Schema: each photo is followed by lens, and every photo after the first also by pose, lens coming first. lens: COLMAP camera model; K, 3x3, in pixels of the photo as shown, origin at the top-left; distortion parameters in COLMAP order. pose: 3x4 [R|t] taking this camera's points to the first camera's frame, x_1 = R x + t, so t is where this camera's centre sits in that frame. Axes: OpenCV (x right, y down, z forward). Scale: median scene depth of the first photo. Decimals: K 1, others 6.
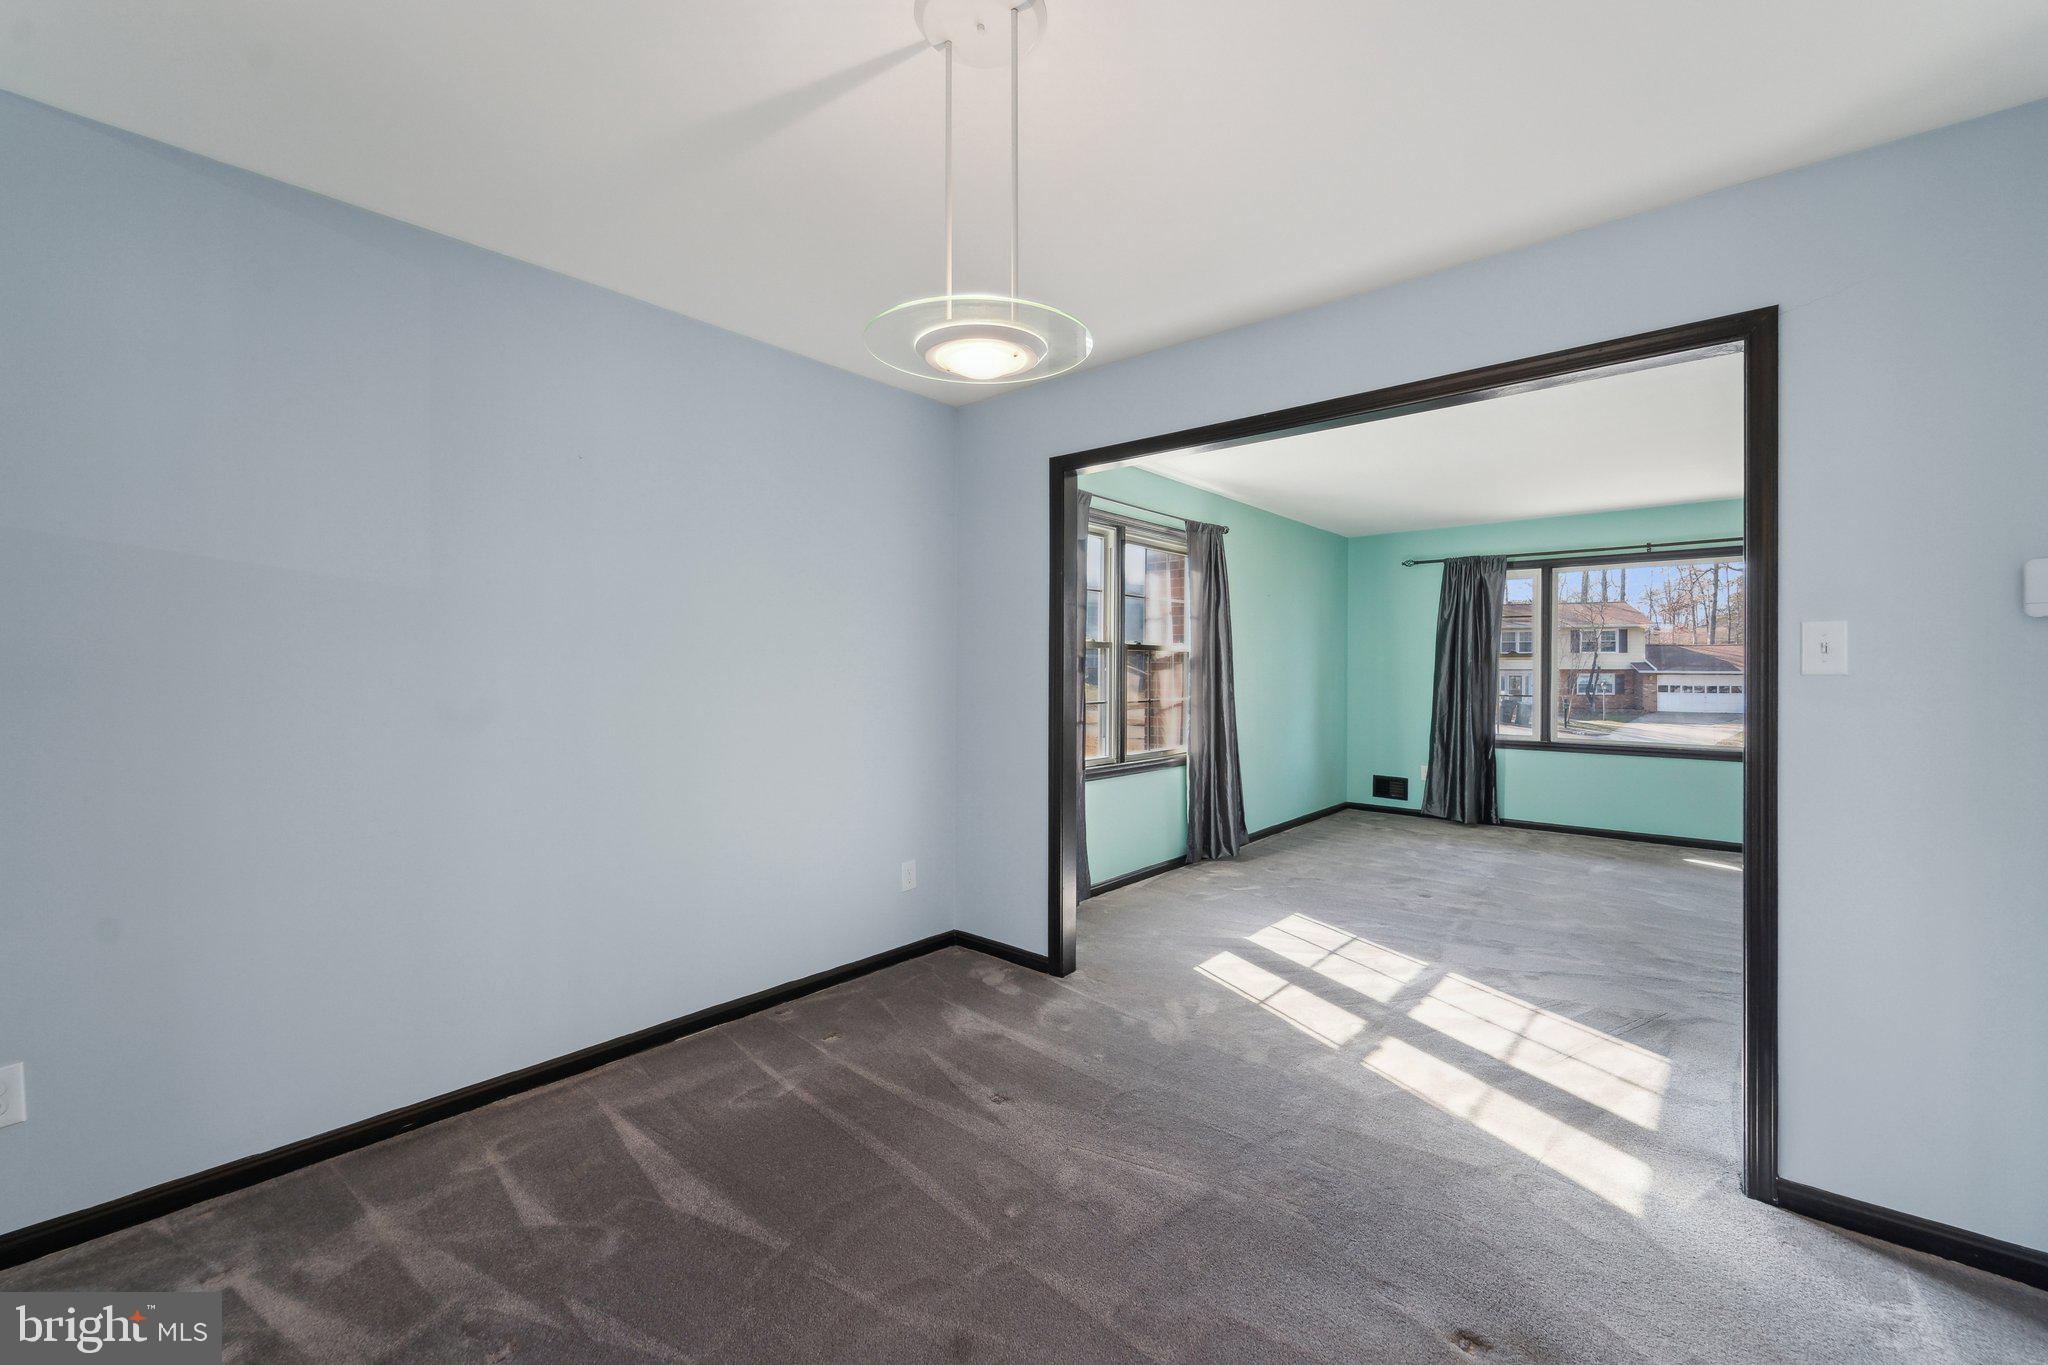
lens RADIAL K [[823.8, 0, 1028.3], [0, 823.8, 681.7], [0, 0, 1]] dist [-0.000866, -0.000128]
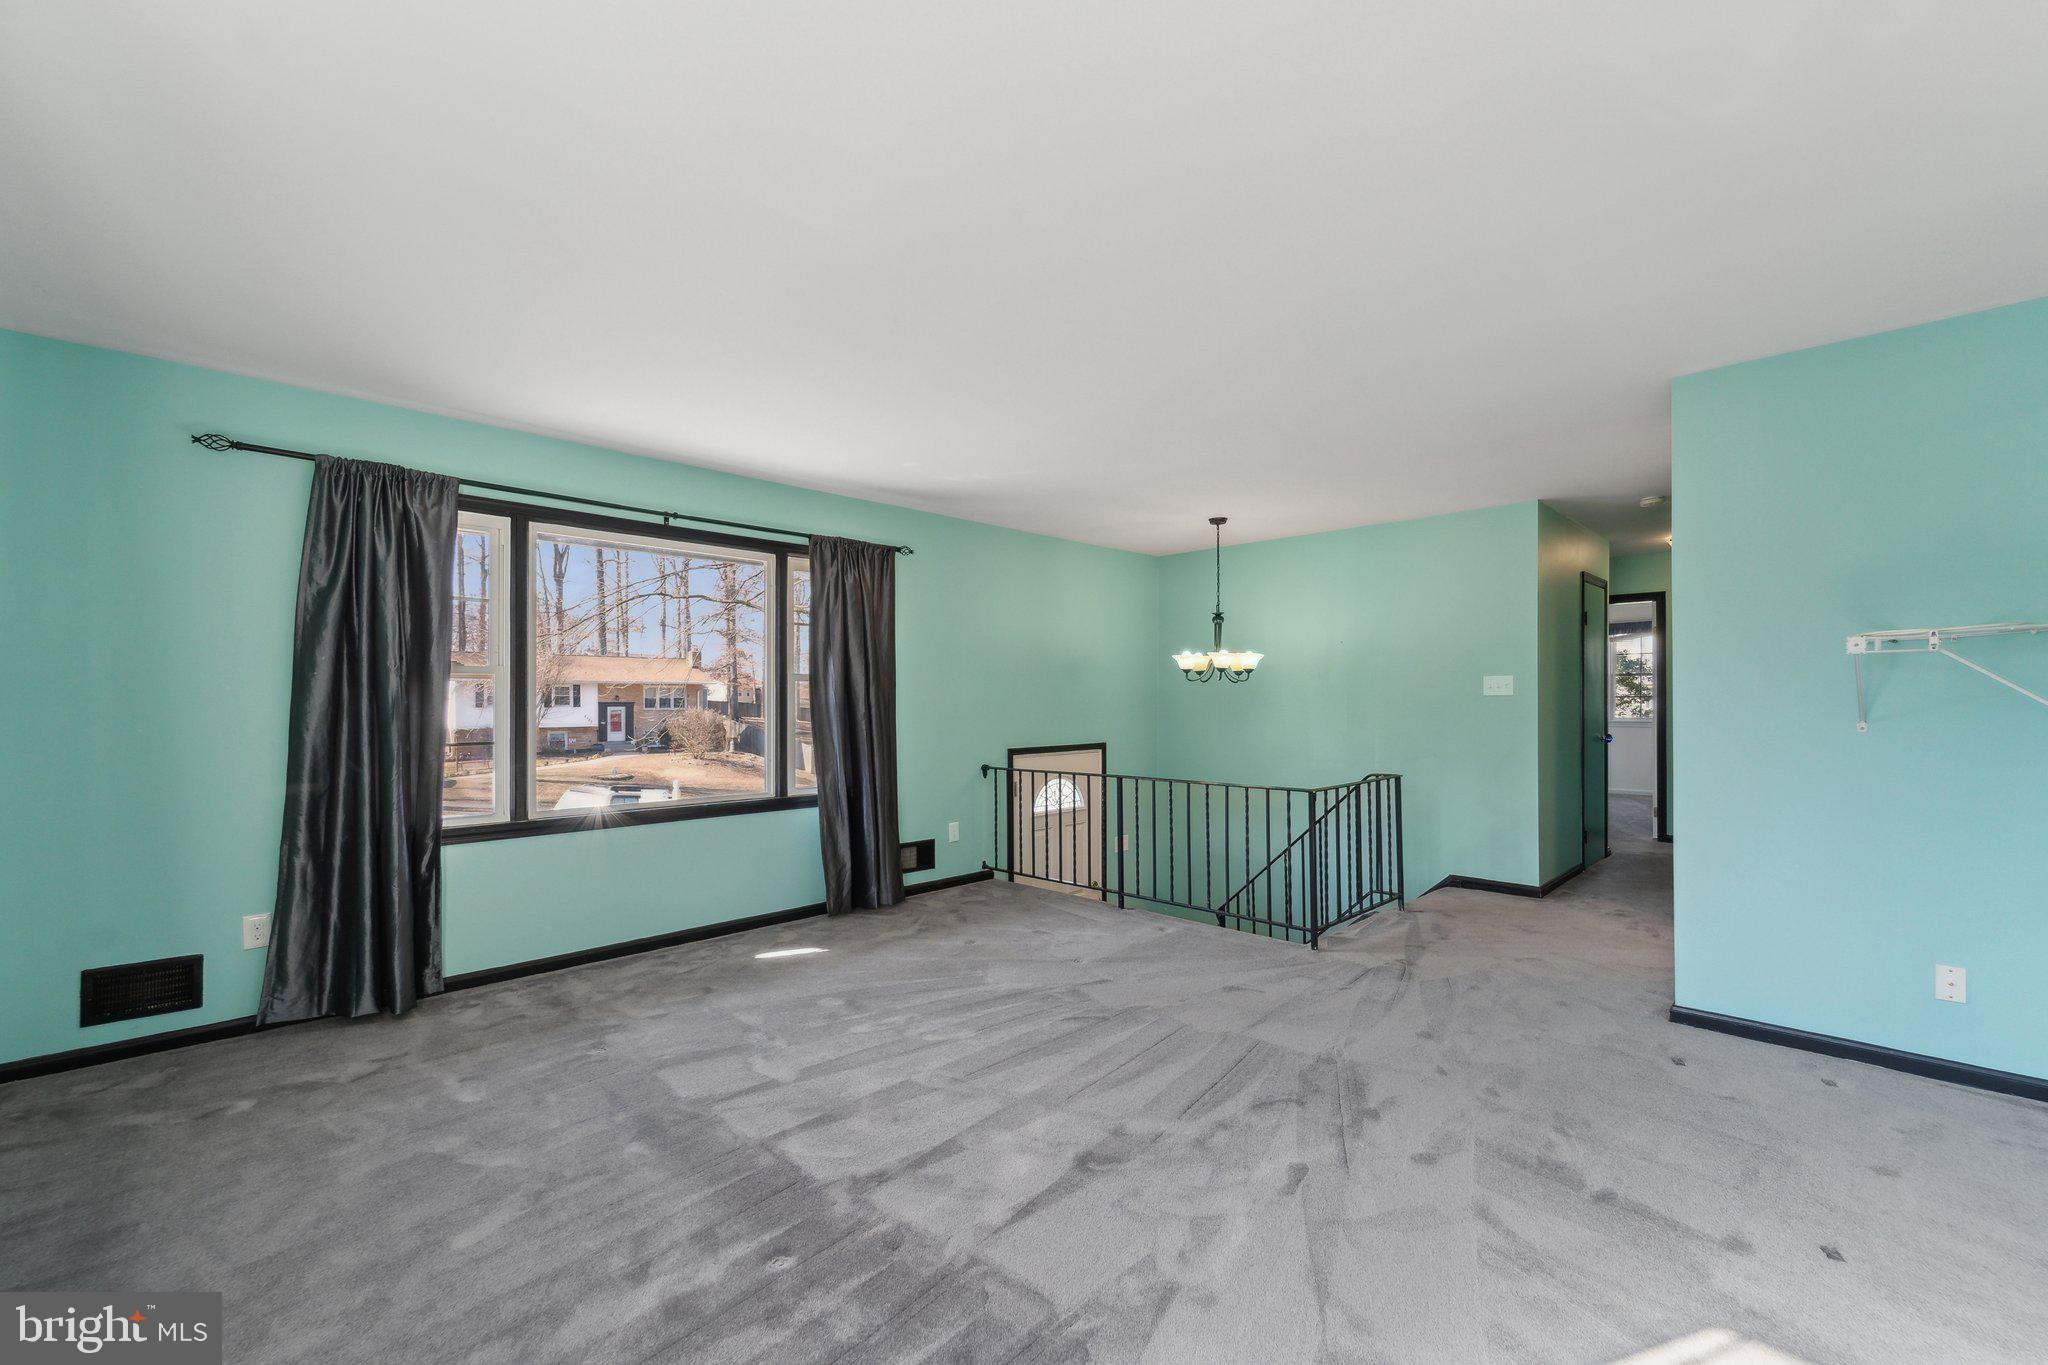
lens RADIAL K [[848.1, 0, 1038.3], [0, 848.1, 705.3], [0, 0, 1]] dist [0.001432, -0.000541]
pose [[0.059864, -0.007892, 0.998175, 0.056819], [0.019287, 0.999791, 0.006748, -0.004709], [-0.998020, 0.018847, 0.060004, 0.587237]]
